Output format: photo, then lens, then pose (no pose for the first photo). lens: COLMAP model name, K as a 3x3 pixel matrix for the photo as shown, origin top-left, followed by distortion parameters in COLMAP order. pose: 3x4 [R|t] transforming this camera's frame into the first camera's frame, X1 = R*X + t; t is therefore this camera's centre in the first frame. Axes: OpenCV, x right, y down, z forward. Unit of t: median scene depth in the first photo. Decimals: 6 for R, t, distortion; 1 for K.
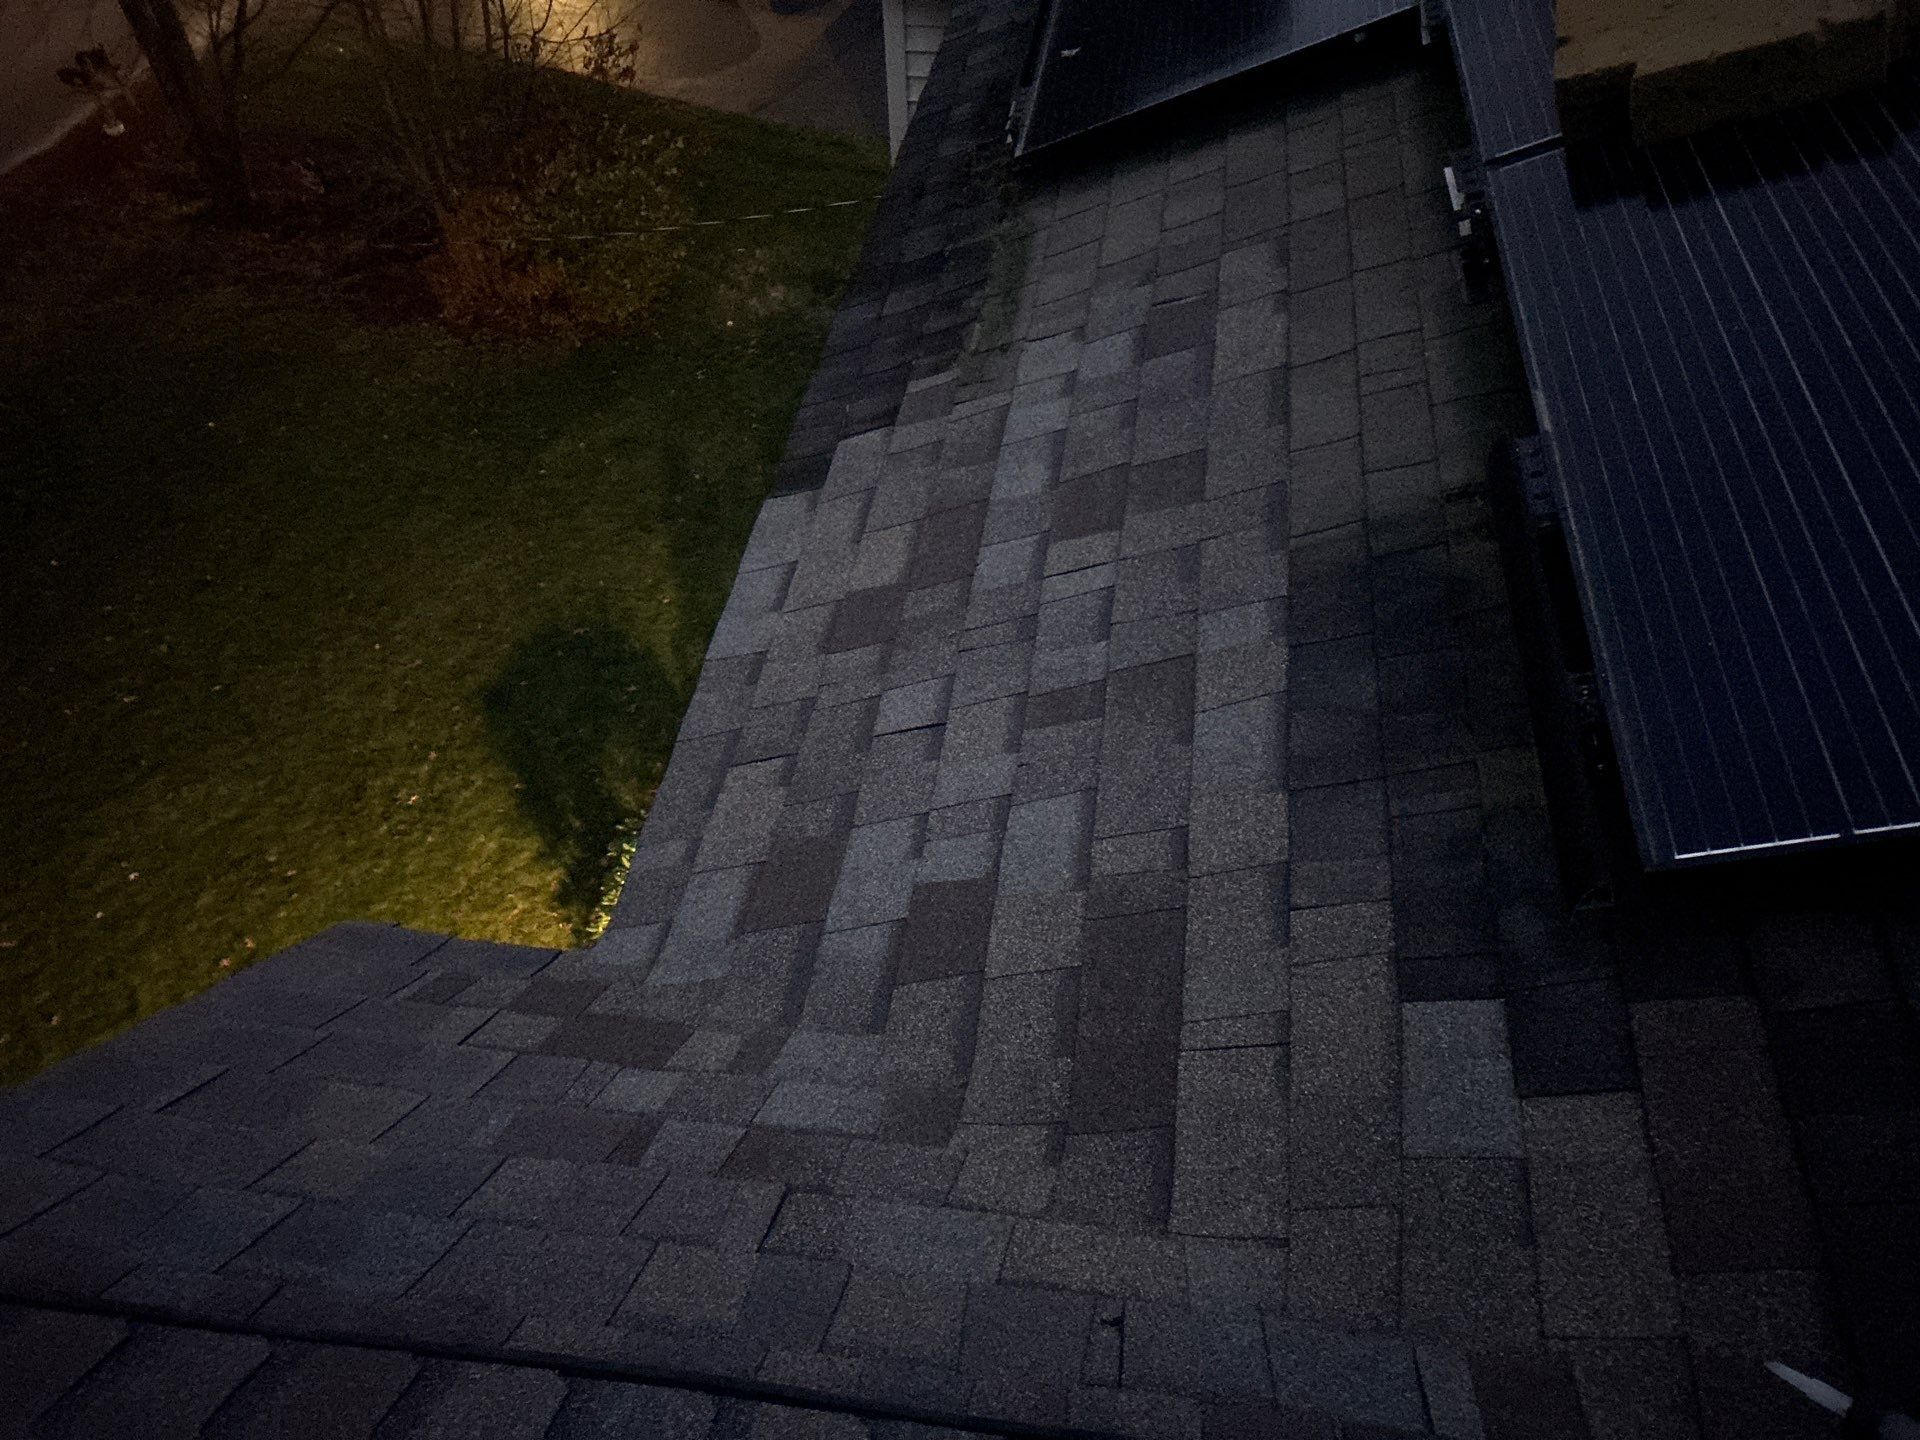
lens RADIAL K [[1348.9, 0, 960.0], [0, 1348.9, 720.0], [0, 0, 1]] dist [0.047706, -0.047532]
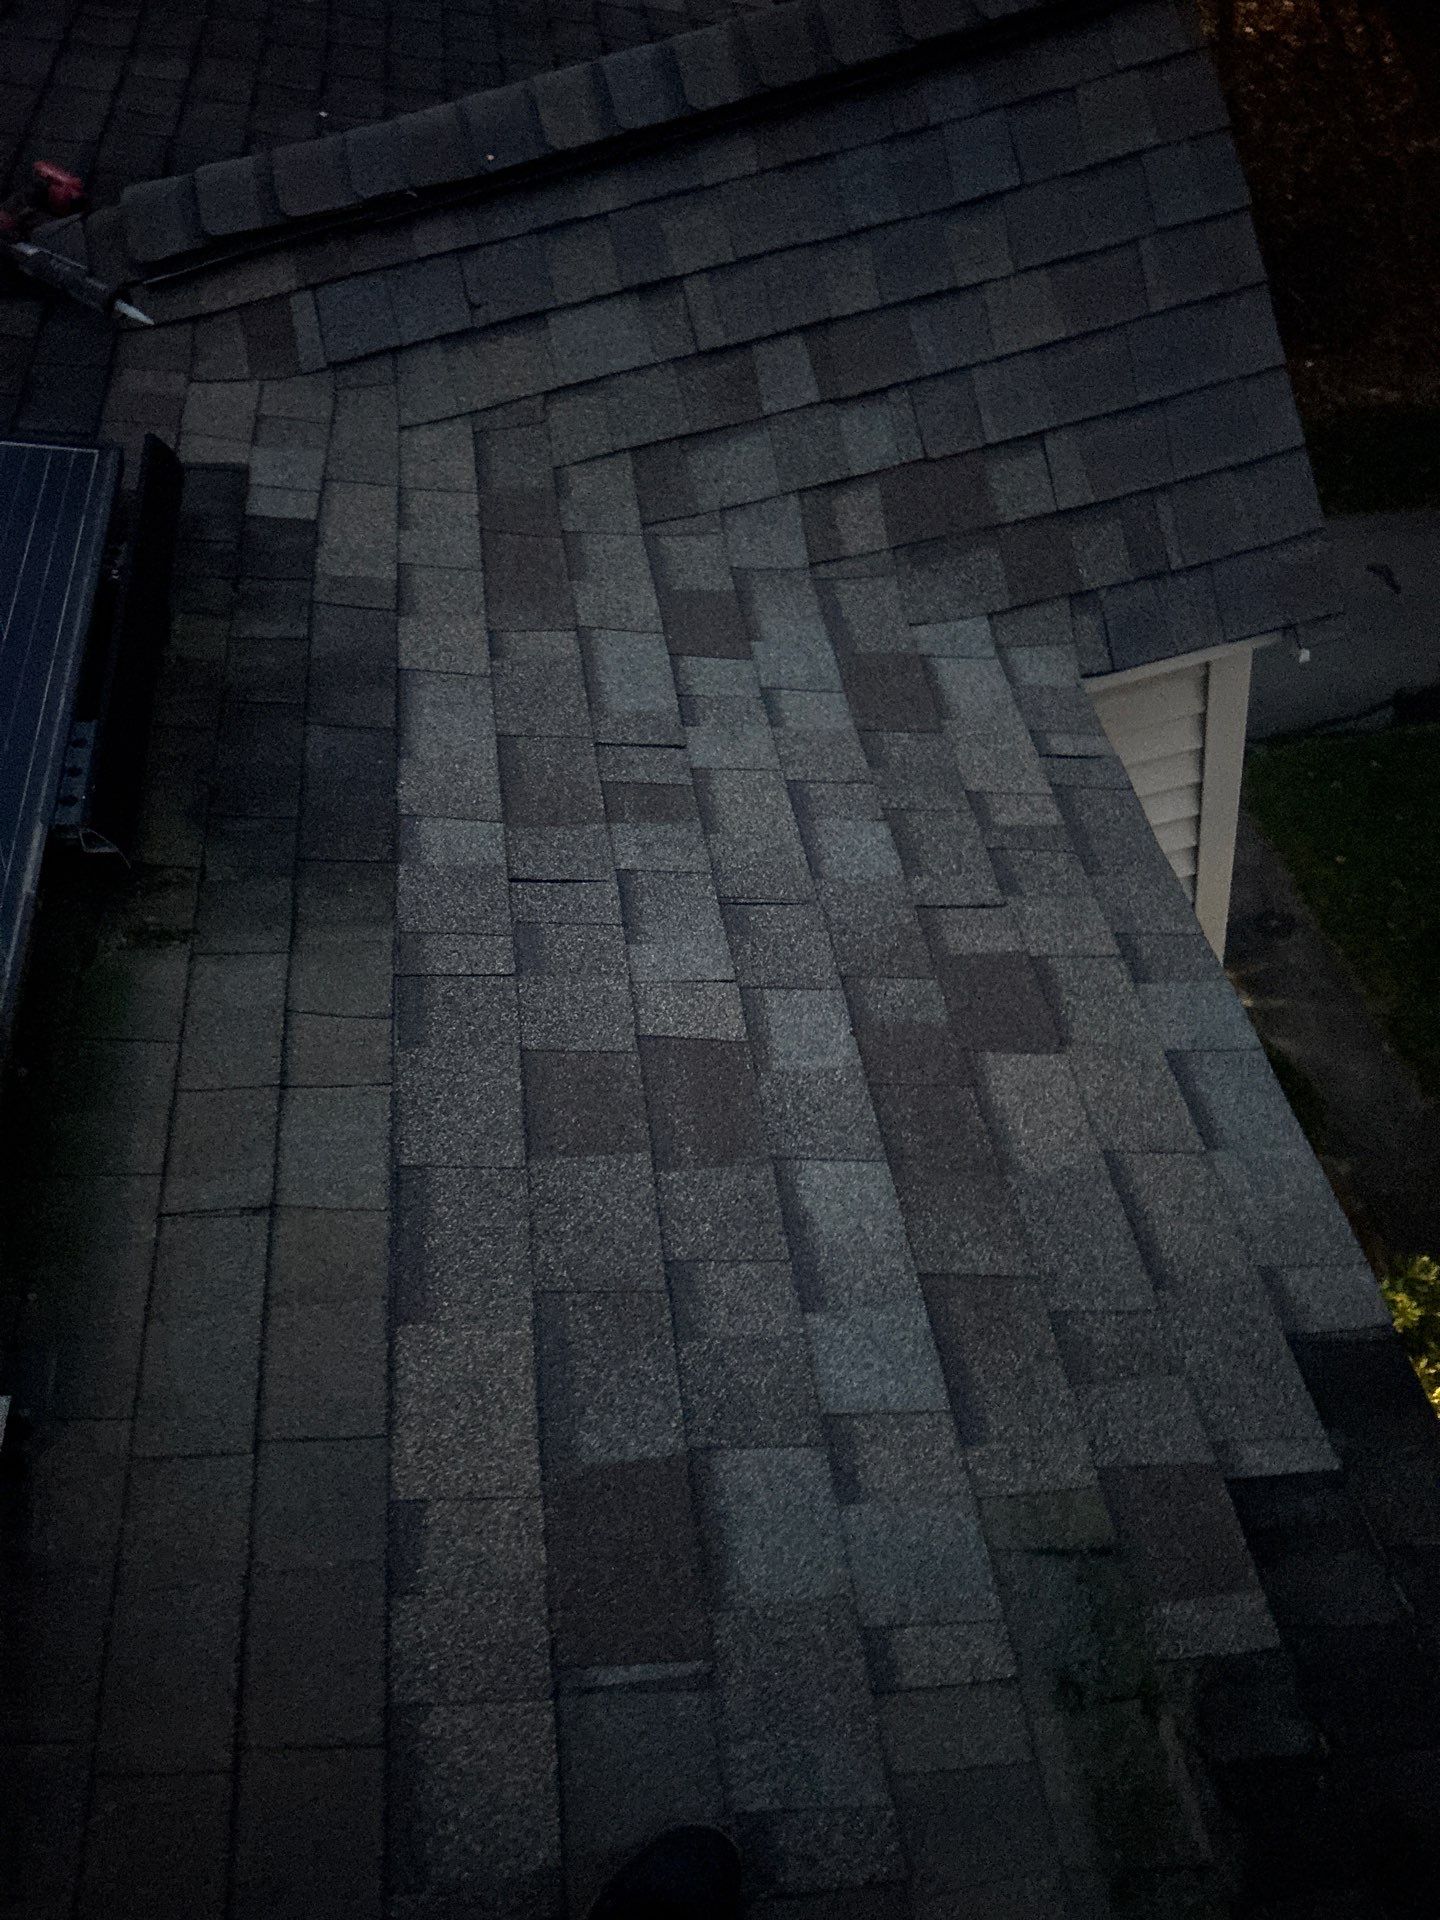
lens RADIAL K [[1348.9, 0, 720.0], [0, 1348.9, 960.0], [0, 0, 1]] dist [0.047706, -0.047532]
pose [[-0.923810, 0.381478, 0.032405, 0.052158], [-0.040841, -0.182353, 0.982384, -1.066335], [0.380668, 0.906213, 0.184040, 1.081512]]
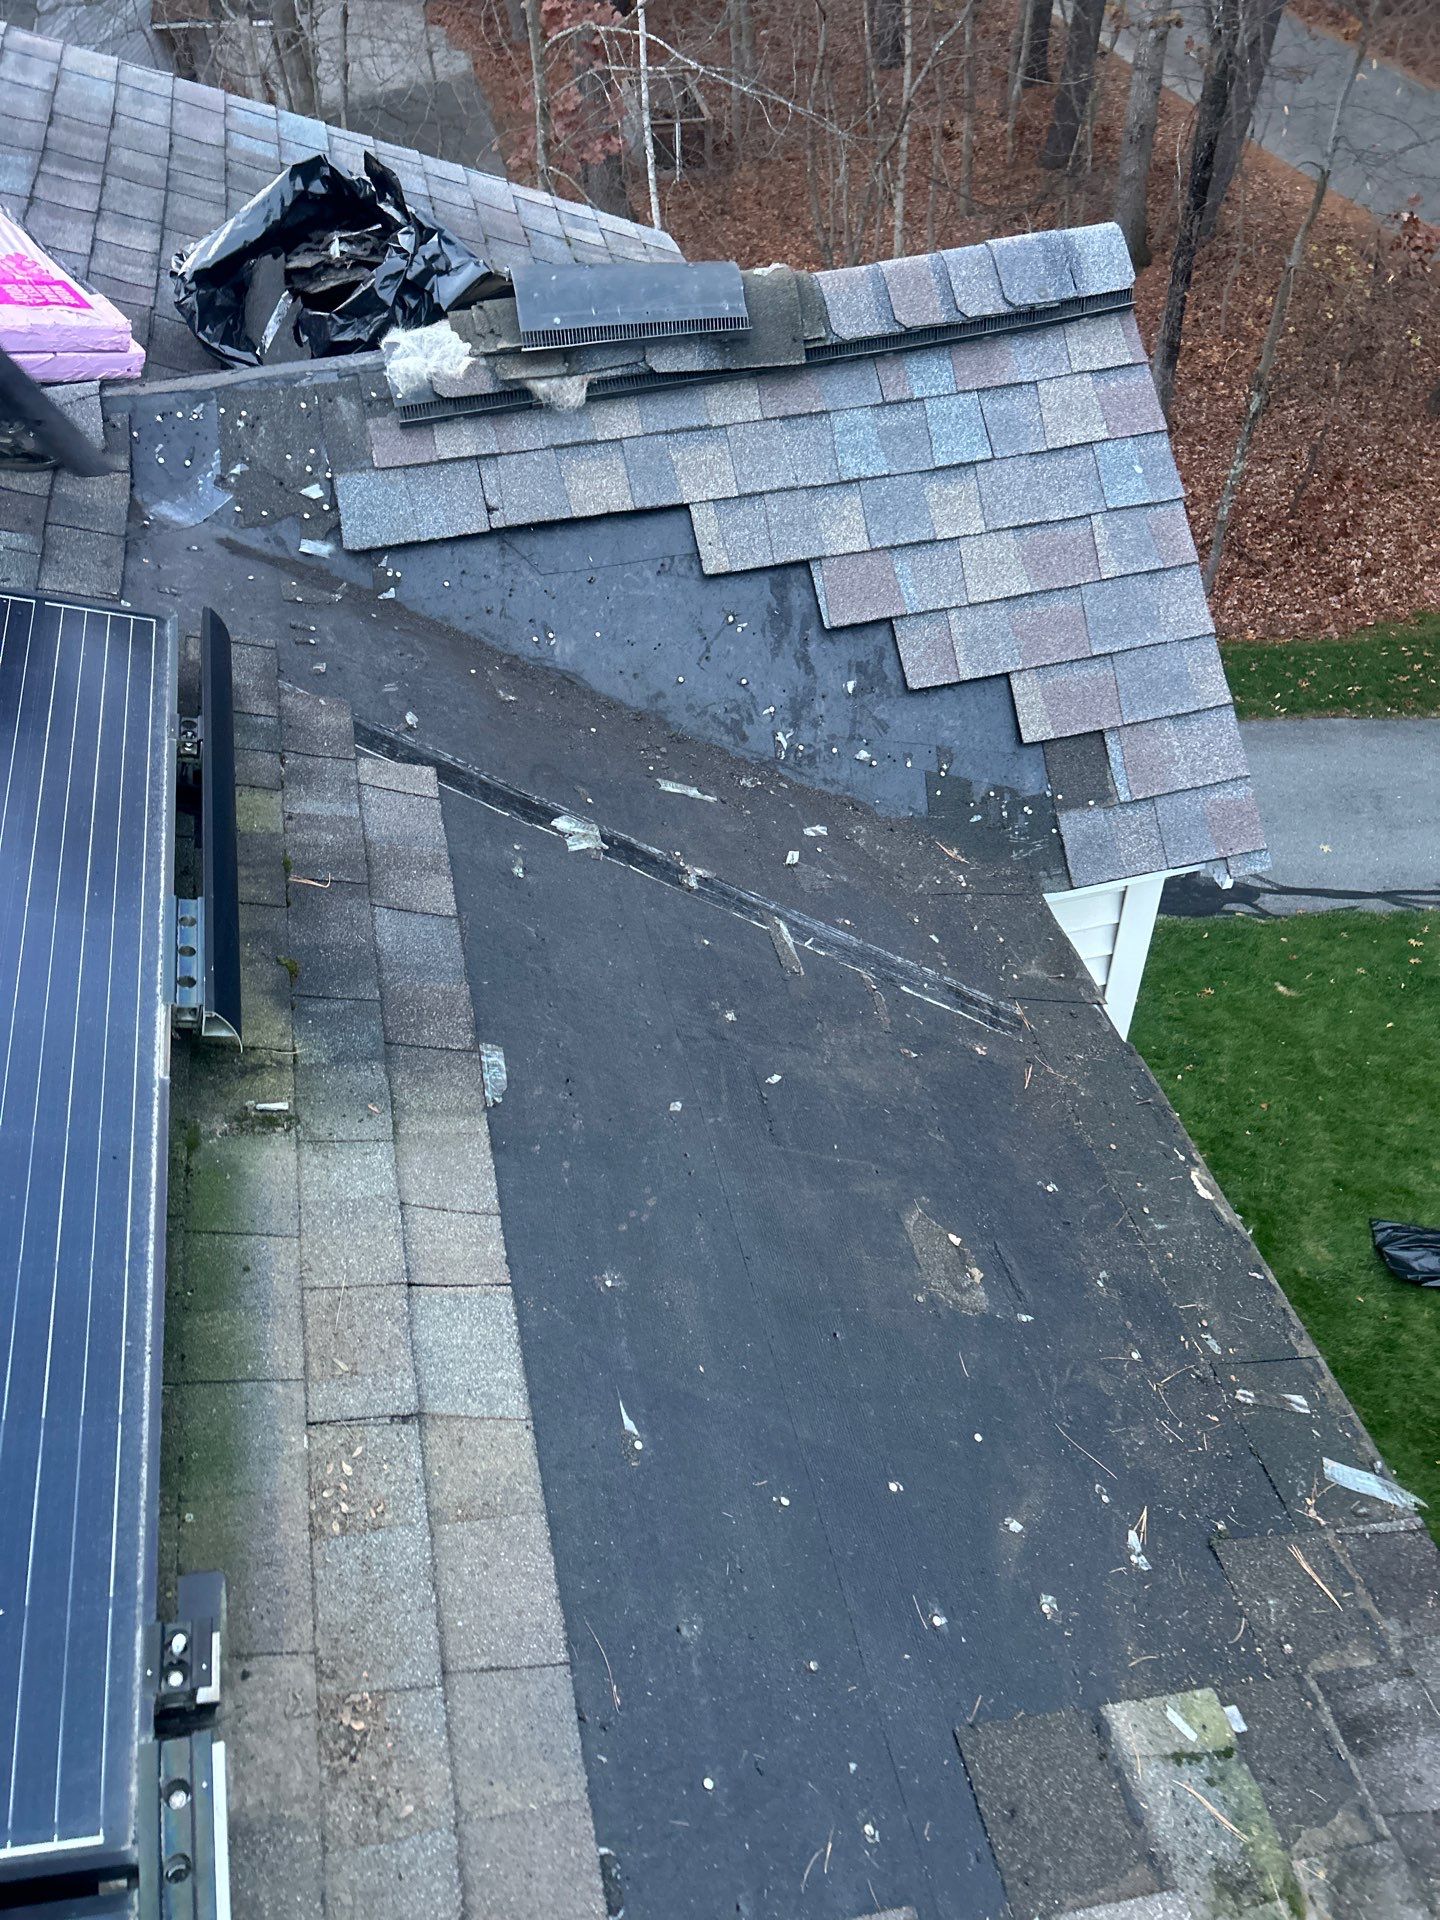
lens RADIAL K [[1348.9, 0, 720.0], [0, 1348.9, 960.0], [0, 0, 1]] dist [0.047706, -0.047532]
pose [[-0.926768, 0.336605, -0.166726, 0.249556], [-0.202649, -0.074309, 0.976428, -1.070522], [0.316281, 0.938709, 0.137080, 0.969970]]
